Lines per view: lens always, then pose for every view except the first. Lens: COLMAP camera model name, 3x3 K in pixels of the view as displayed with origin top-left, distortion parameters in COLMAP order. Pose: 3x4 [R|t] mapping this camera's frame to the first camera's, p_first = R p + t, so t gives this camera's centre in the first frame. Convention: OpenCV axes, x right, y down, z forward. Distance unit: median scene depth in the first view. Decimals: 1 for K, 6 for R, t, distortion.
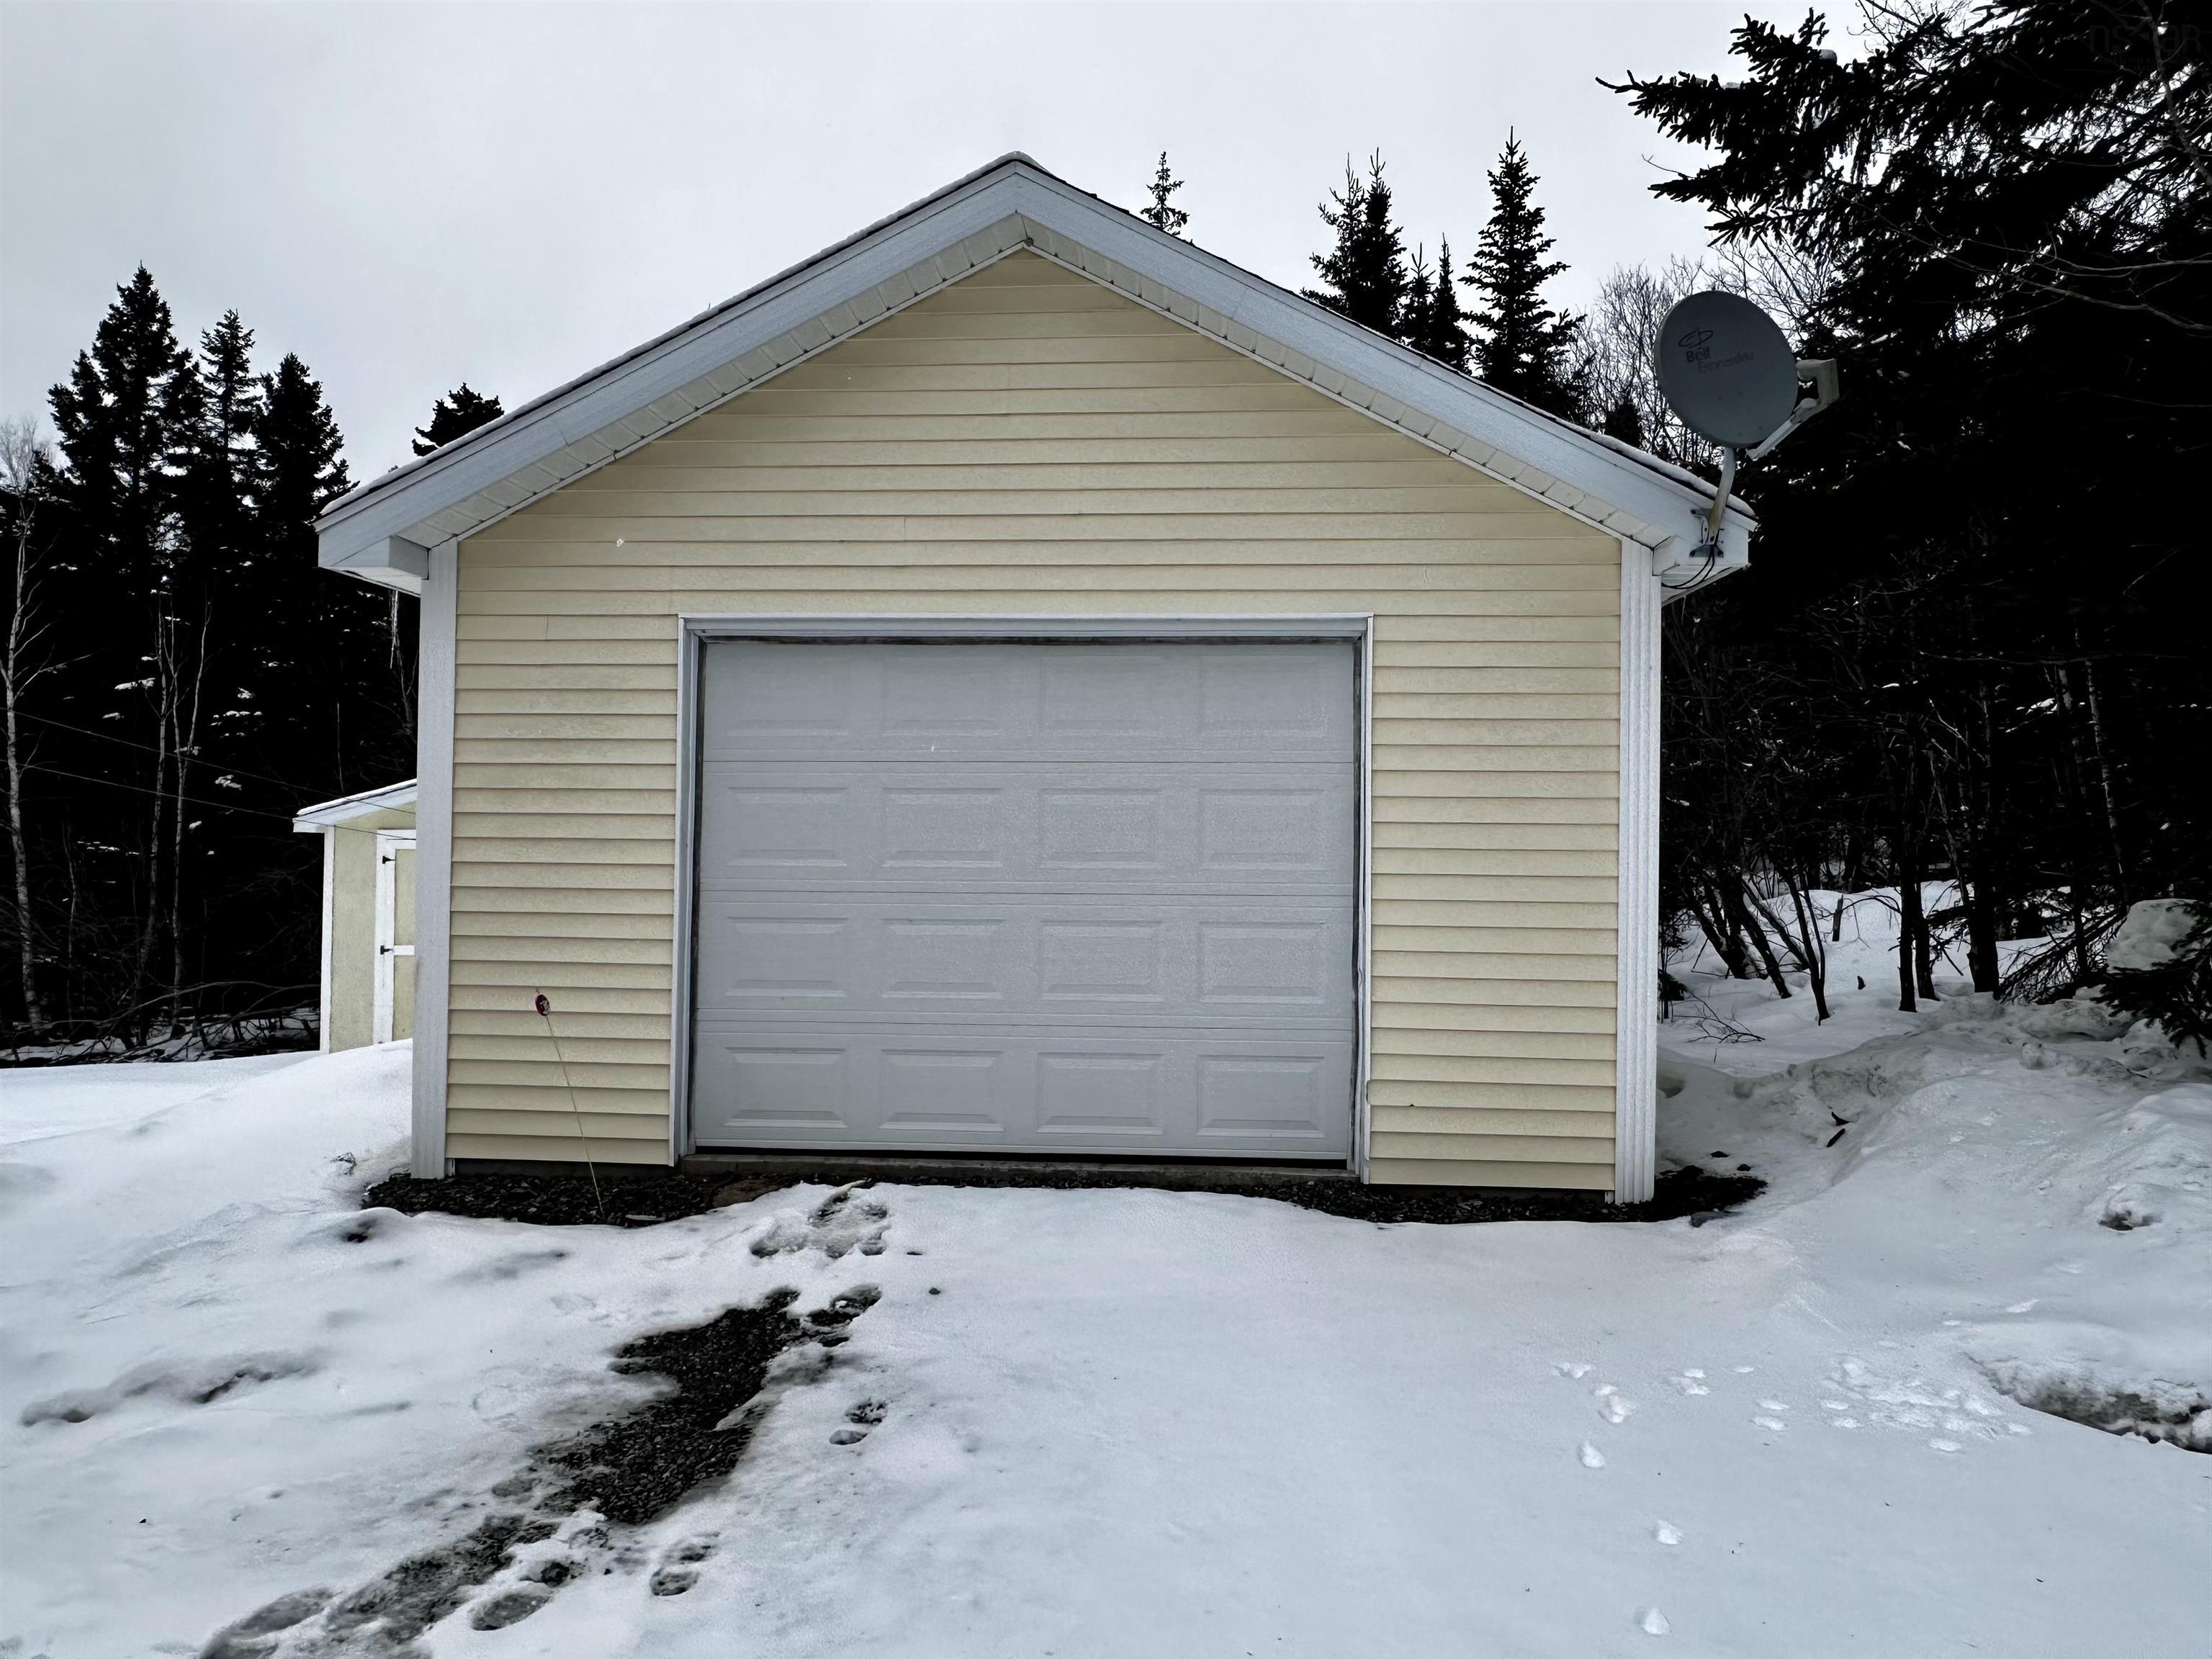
lens RADIAL K [[1482.2, 0, 1103.8], [0, 1482.2, 823.8], [0, 0, 1]] dist [-0.000811, -0.002578]
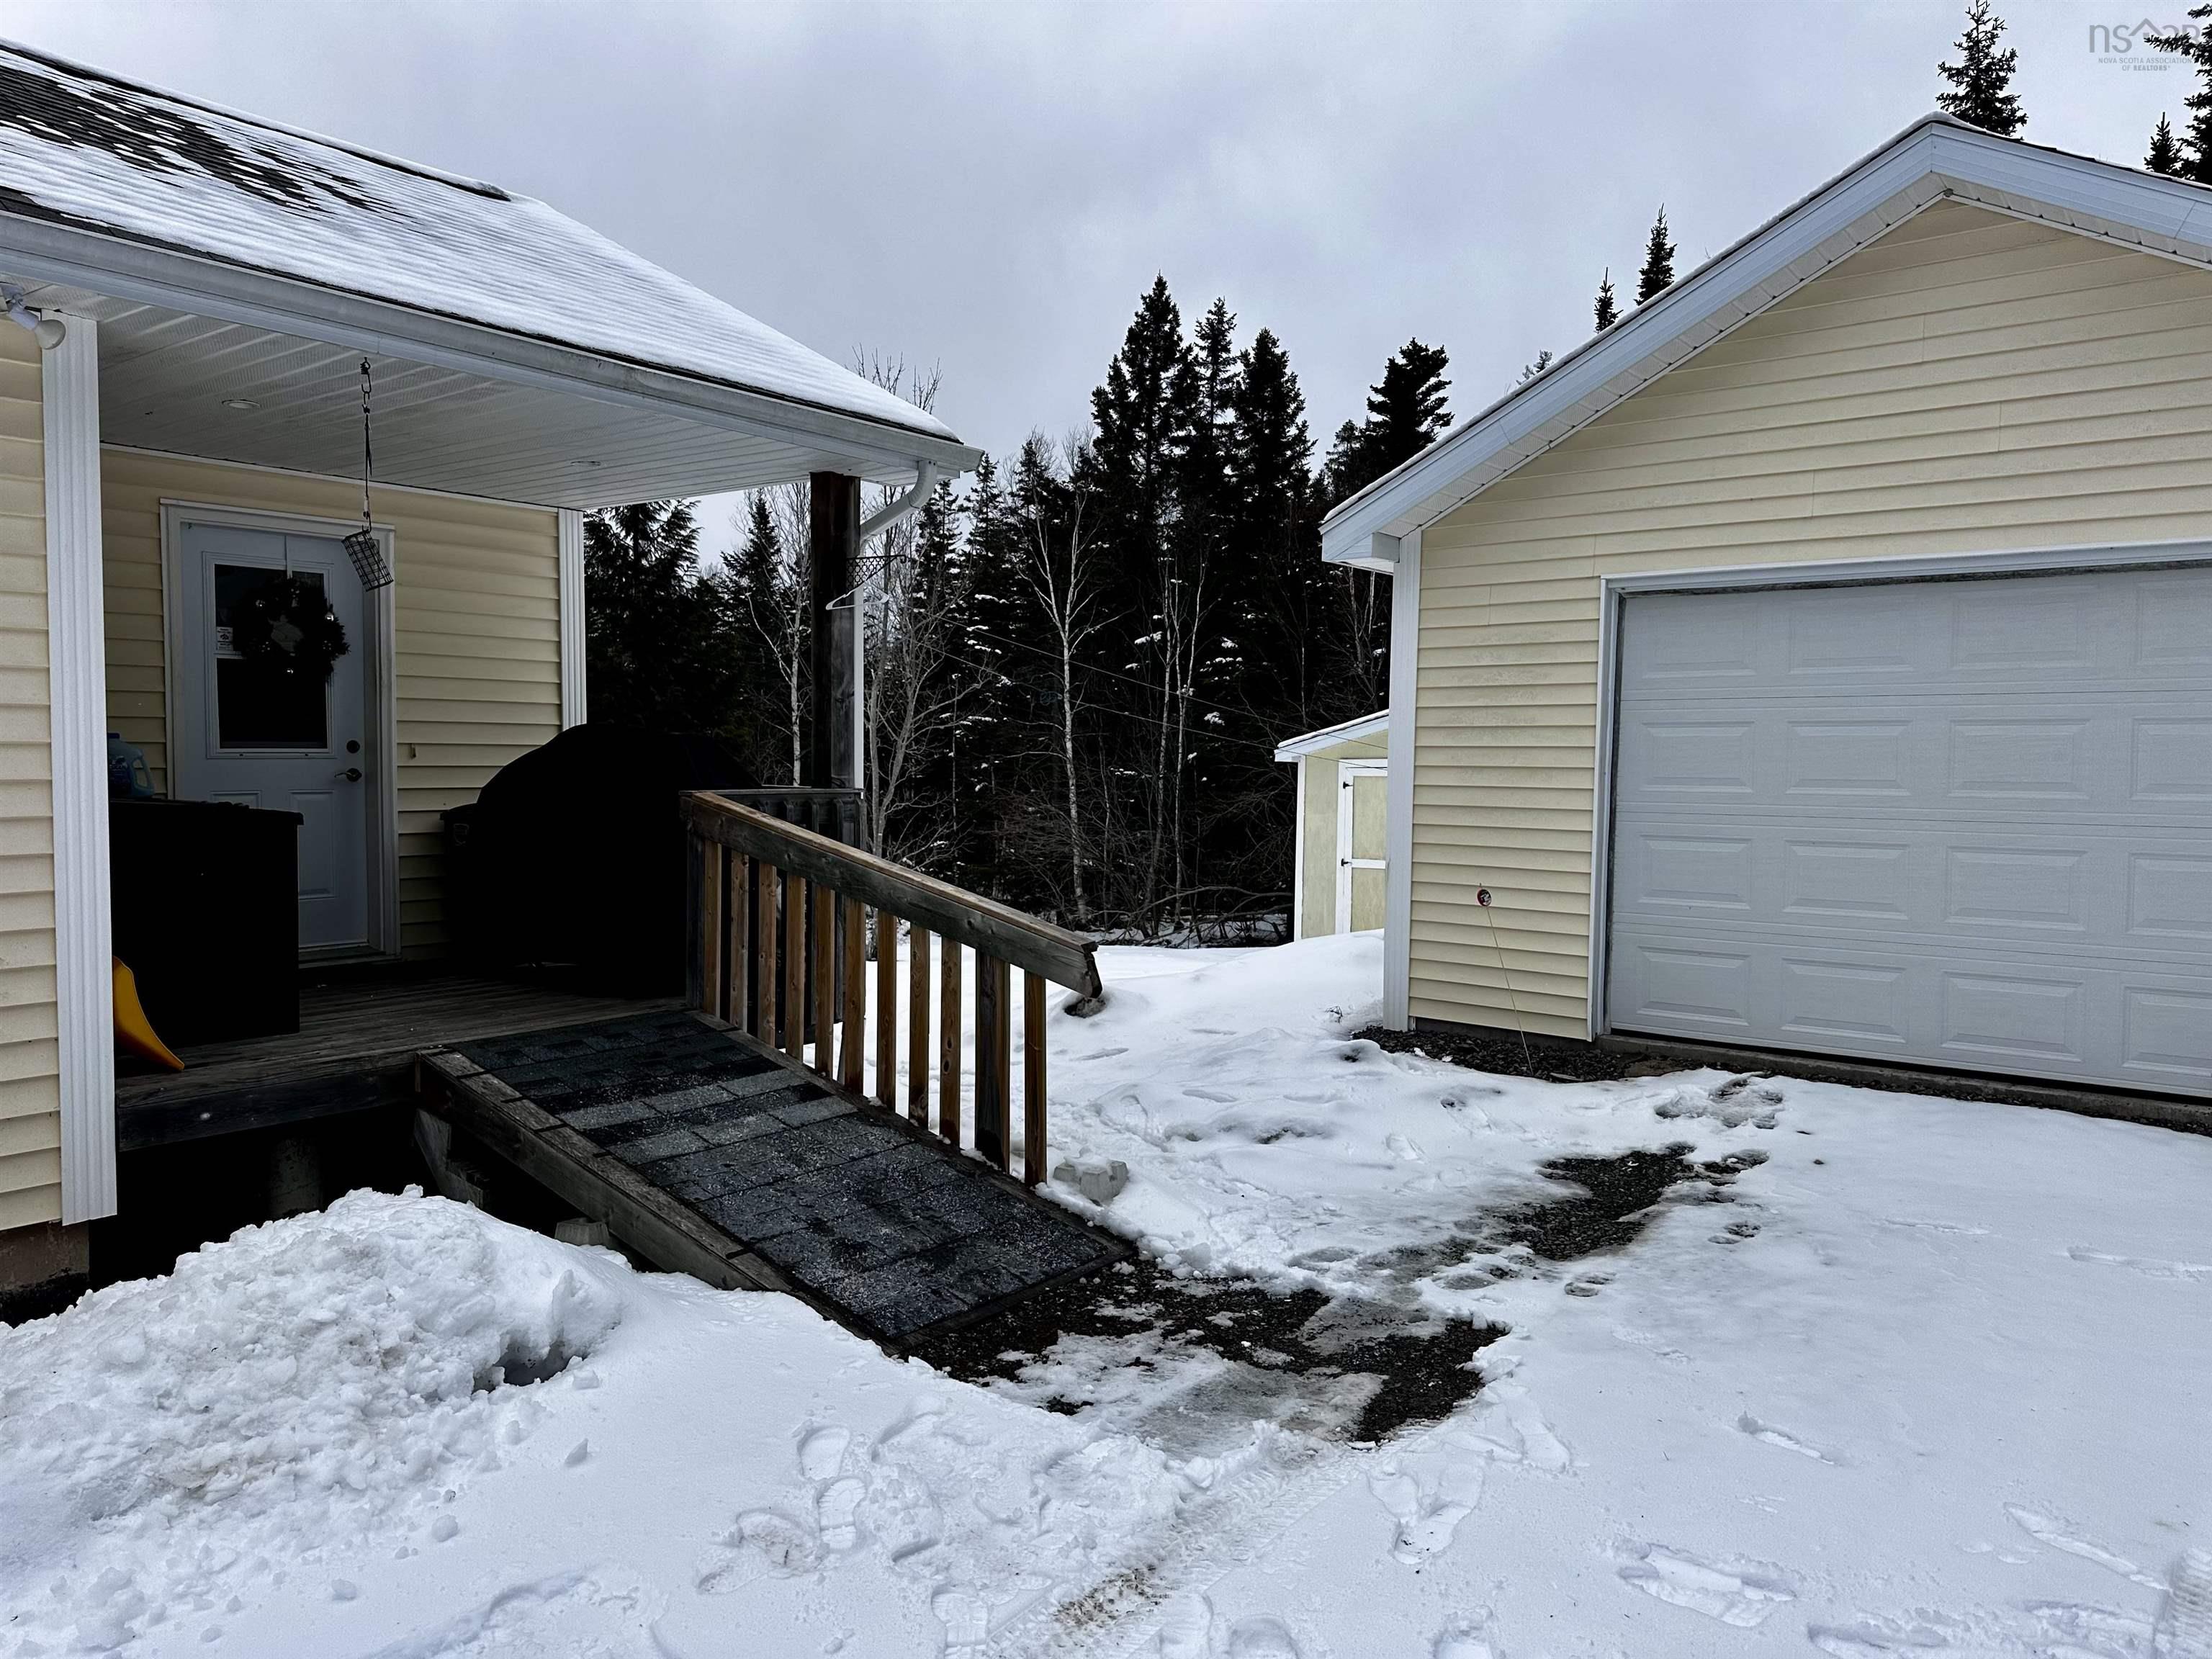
lens RADIAL K [[1535.3, 0, 1105.7], [0, 1535.3, 812.9], [0, 0, 1]] dist [0.170889, -0.273278]
pose [[0.828388, 0.022108, -0.559718, 0.087577], [-0.000547, 0.999252, 0.038660, -0.001426], [0.560154, -0.031719, 0.827781, -0.259684]]
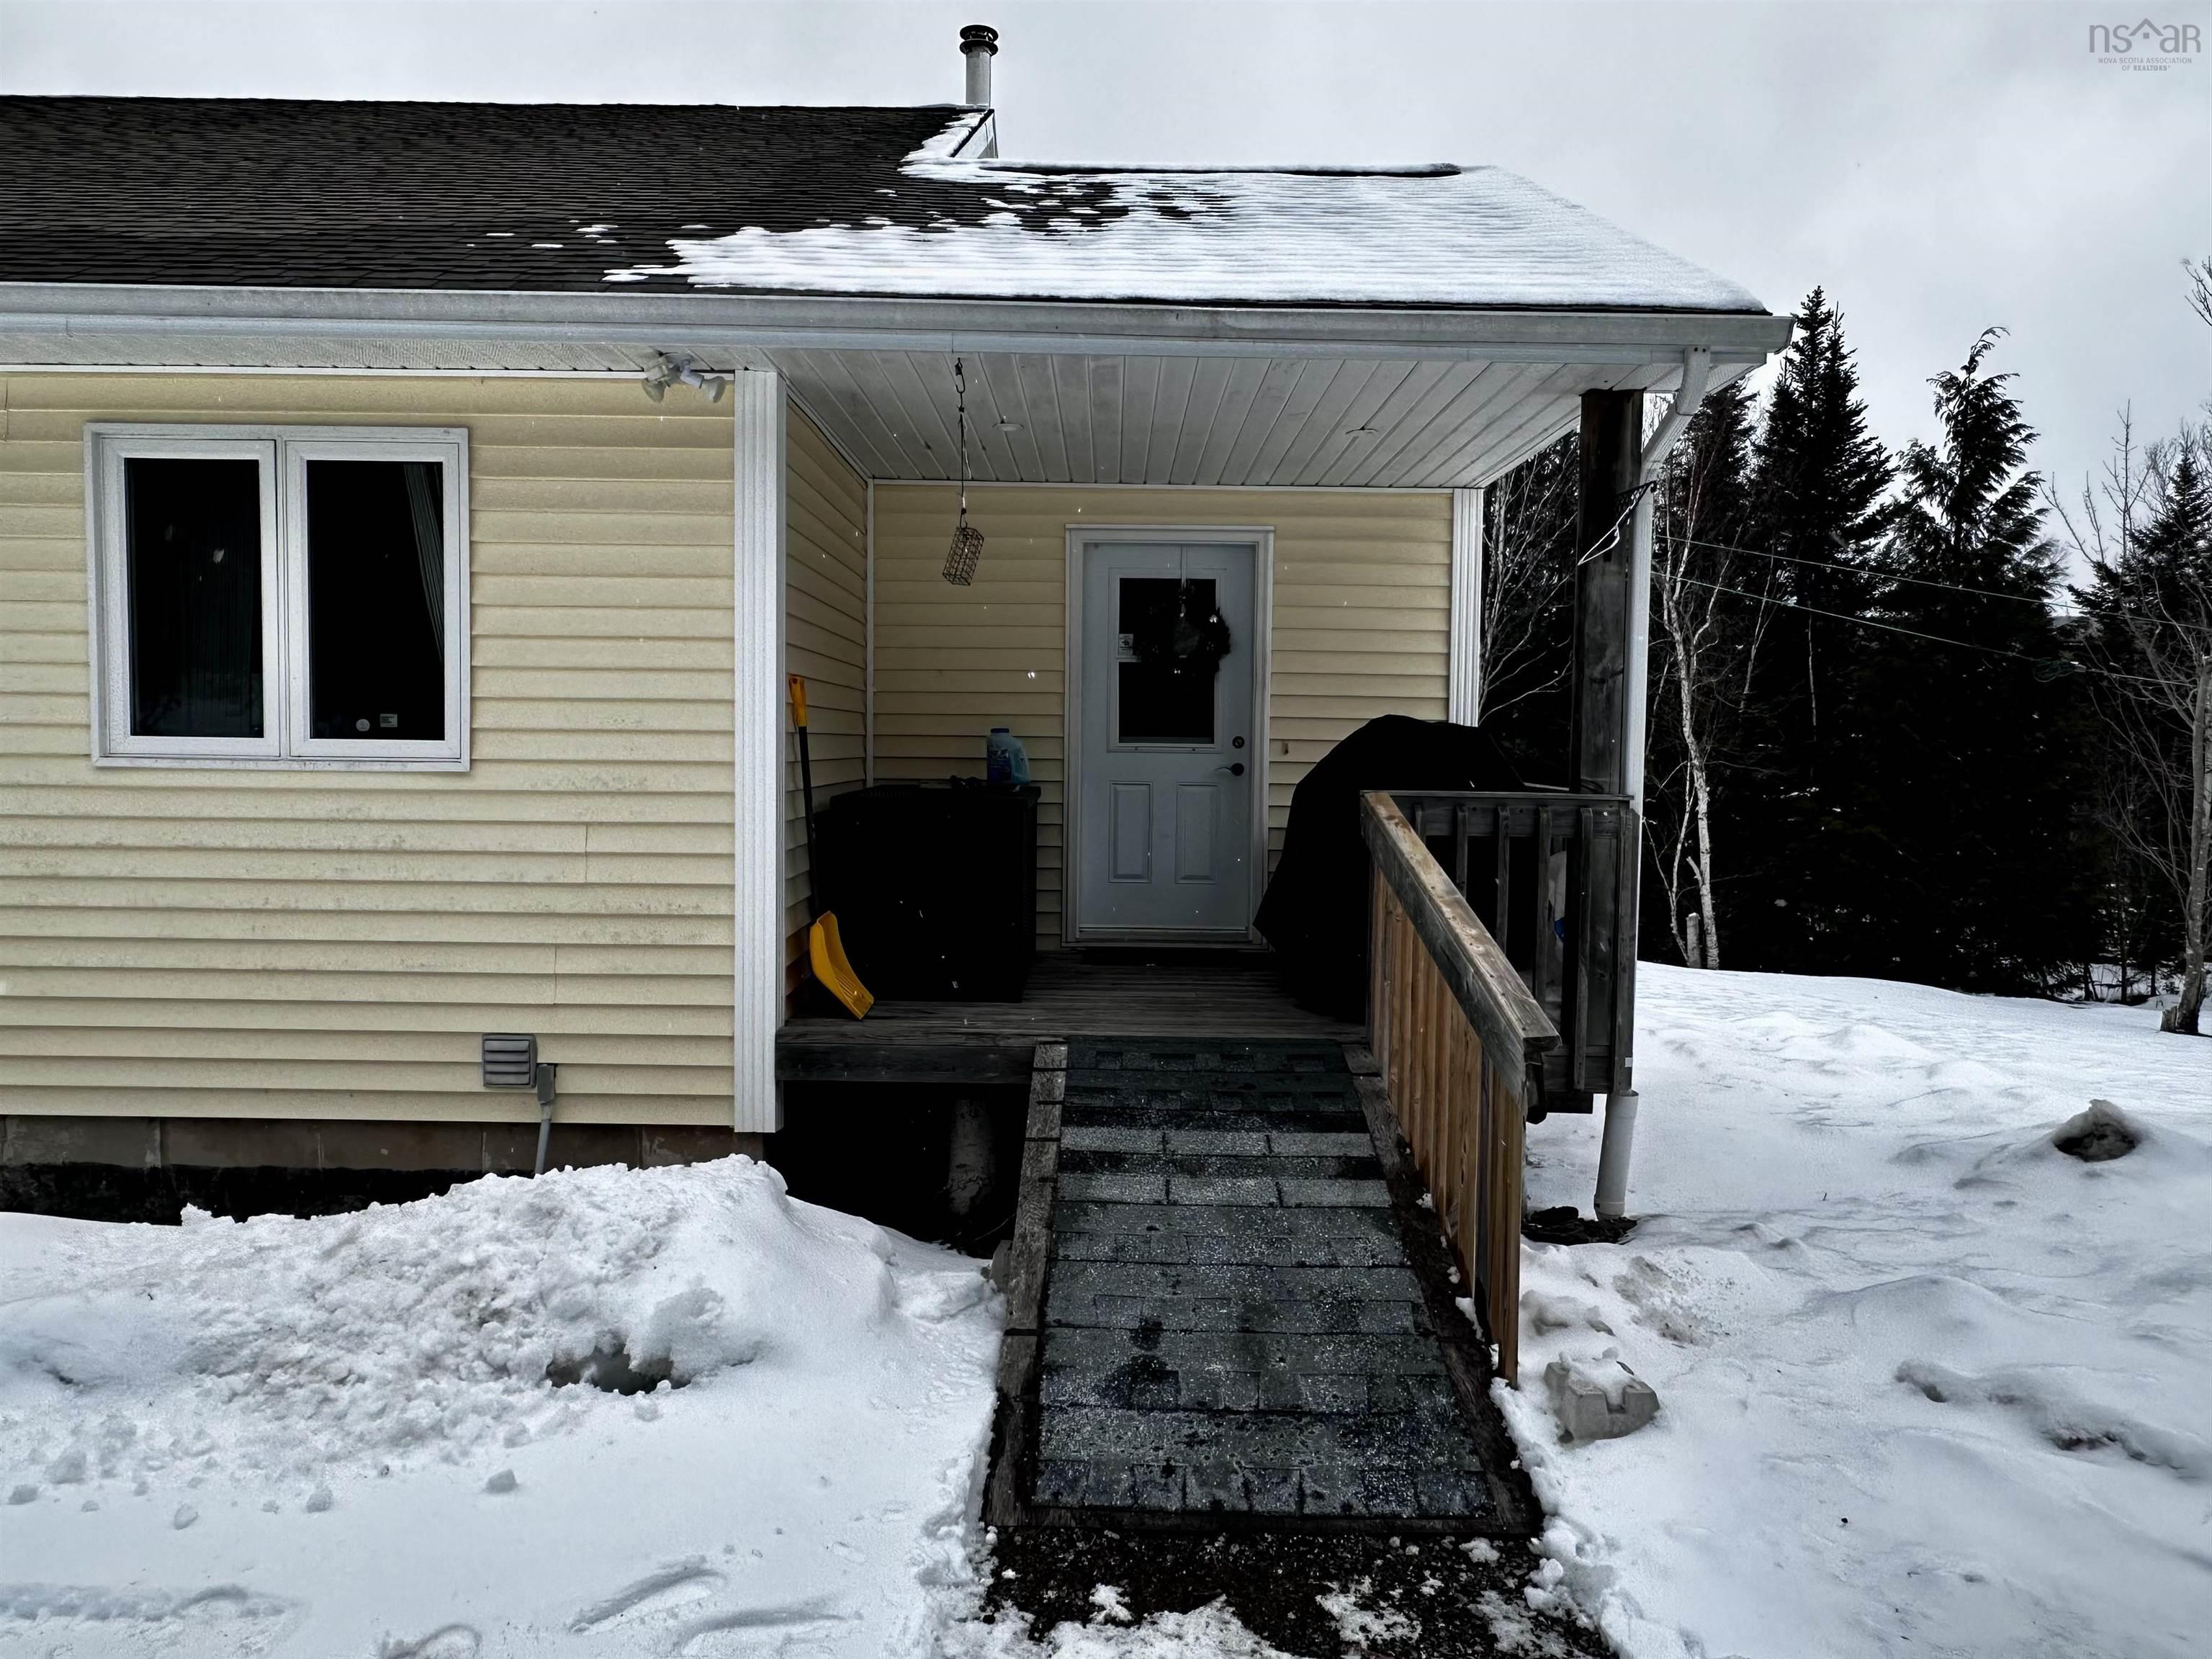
lens RADIAL K [[1482.2, 0, 1103.8], [0, 1482.2, 823.8], [0, 0, 1]] dist [-0.000811, -0.002578]
pose [[0.069997, 0.049502, -0.996318, 0.117887], [-0.012582, 0.998732, 0.048738, 0.004178], [0.997468, 0.009124, 0.070531, 0.281386]]
